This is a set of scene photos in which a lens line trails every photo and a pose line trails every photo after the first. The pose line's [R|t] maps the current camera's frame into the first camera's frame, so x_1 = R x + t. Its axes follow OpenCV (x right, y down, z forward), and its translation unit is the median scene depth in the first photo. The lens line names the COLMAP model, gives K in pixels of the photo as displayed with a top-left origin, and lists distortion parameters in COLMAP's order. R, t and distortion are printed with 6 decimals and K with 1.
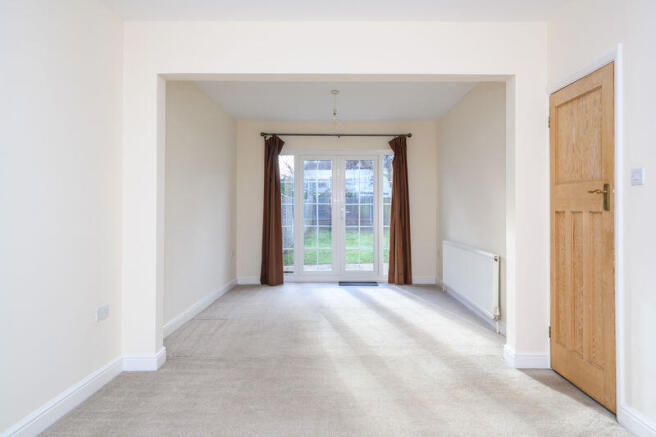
lens RADIAL K [[459.5, 0, 328.0], [0, 459.5, 218.5], [0, 0, 1]] dist [0.000939, 0.000036]
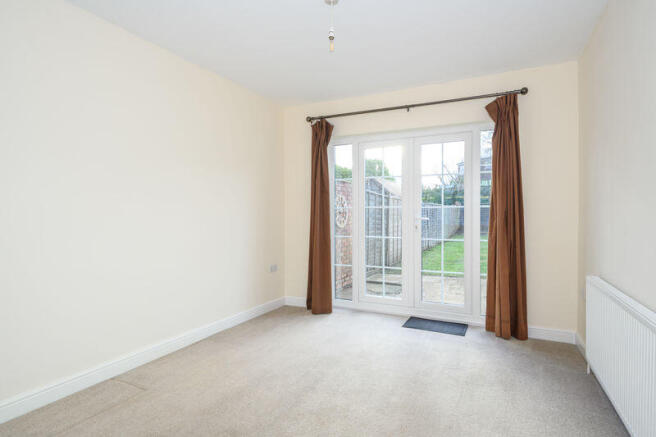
lens RADIAL K [[339.7, 0, 327.7], [0, 339.7, 221.7], [0, 0, 1]] dist [-0.001390, -0.000307]
pose [[0.895273, 0.010344, -0.445398, 0.147139], [-0.011383, 0.999935, 0.000343, -0.007789], [0.445373, 0.004763, 0.895333, 0.489721]]
